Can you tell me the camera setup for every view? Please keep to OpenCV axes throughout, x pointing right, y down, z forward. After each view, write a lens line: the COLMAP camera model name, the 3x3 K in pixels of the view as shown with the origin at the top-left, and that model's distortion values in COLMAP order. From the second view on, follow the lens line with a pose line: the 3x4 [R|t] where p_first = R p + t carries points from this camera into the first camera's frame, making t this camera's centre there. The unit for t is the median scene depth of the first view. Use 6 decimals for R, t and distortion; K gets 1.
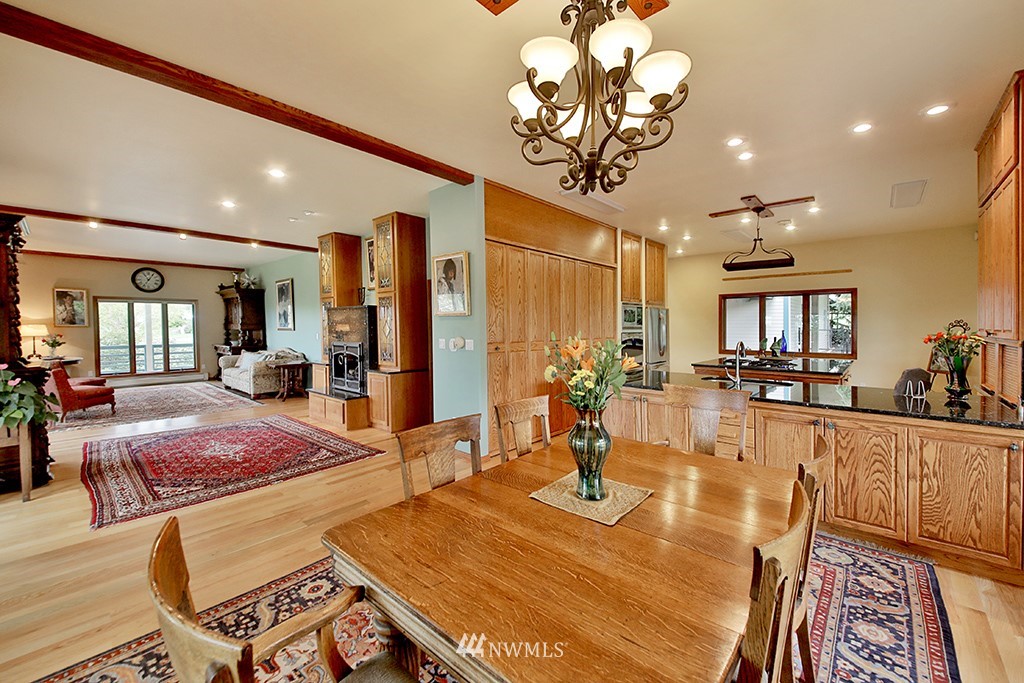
lens RADIAL K [[420.7, 0, 548.7], [0, 420.7, 334.1], [0, 0, 1]] dist [-0.020530, -0.000921]
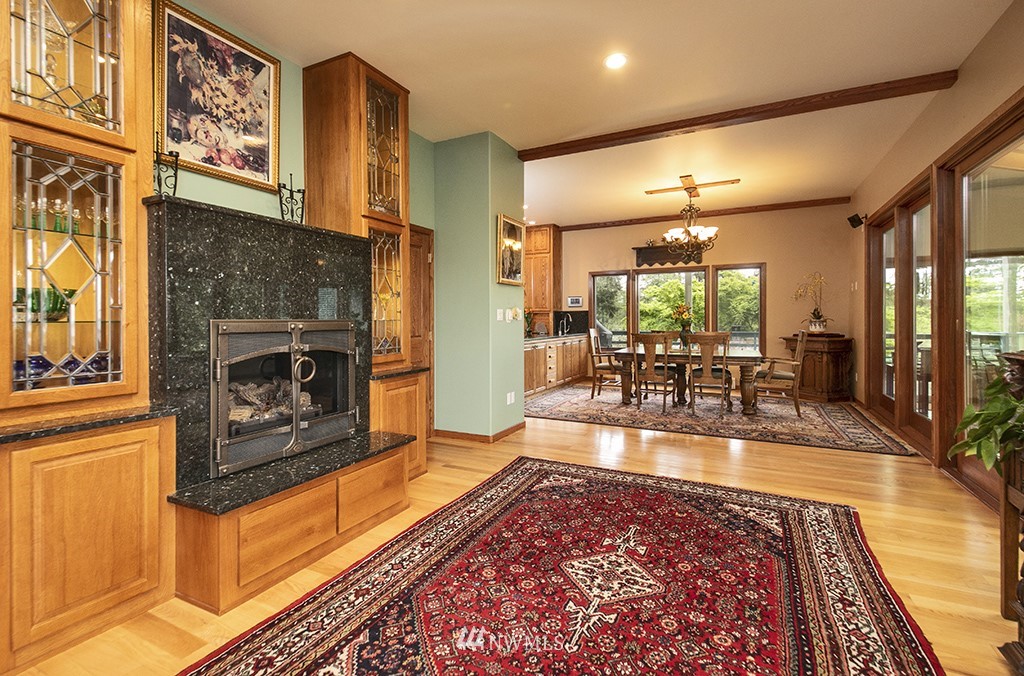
lens RADIAL K [[472.5, 0, 501.3], [0, 472.5, 325.5], [0, 0, 1]] dist [0.003682, -0.003190]
pose [[-0.199612, -0.015523, 0.979752, -0.719473], [0.033914, 0.999166, 0.022740, 0.015831], [-0.979288, 0.037767, -0.198919, 0.708221]]
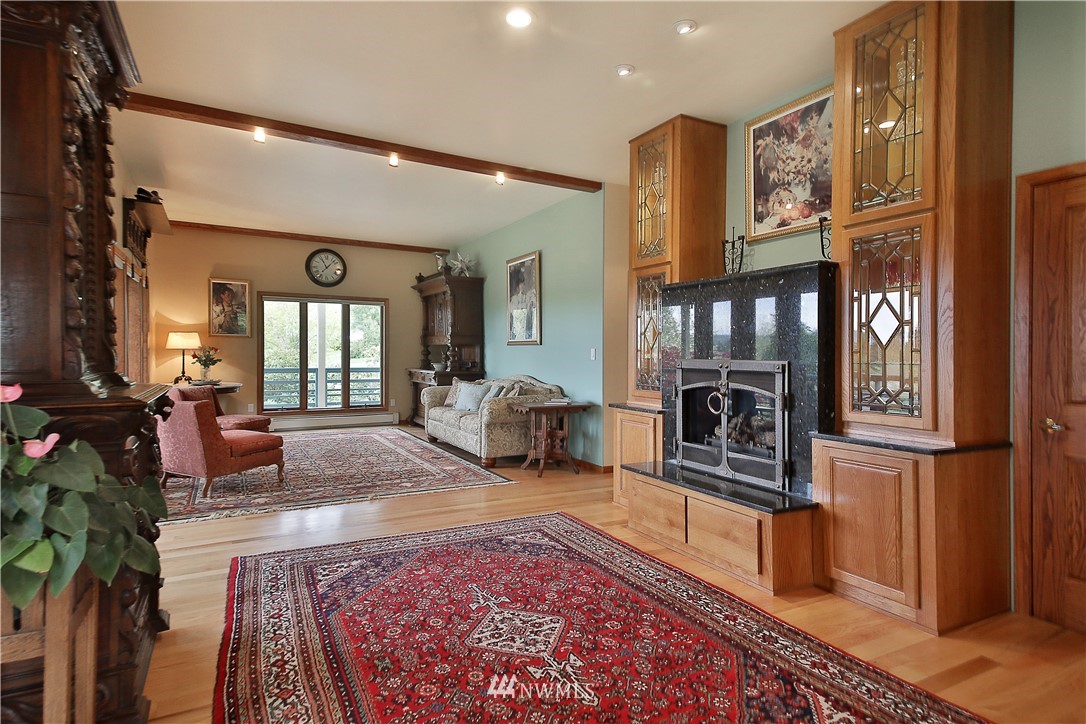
lens RADIAL K [[594.8, 0, 548.3], [0, 594.8, 356.6], [0, 0, 1]] dist [0.078885, -0.002716]
pose [[0.925091, 0.010666, -0.379594, -0.330609], [-0.017841, 0.999722, -0.015388, 0.021411], [0.379325, 0.021008, 0.925025, 0.296695]]
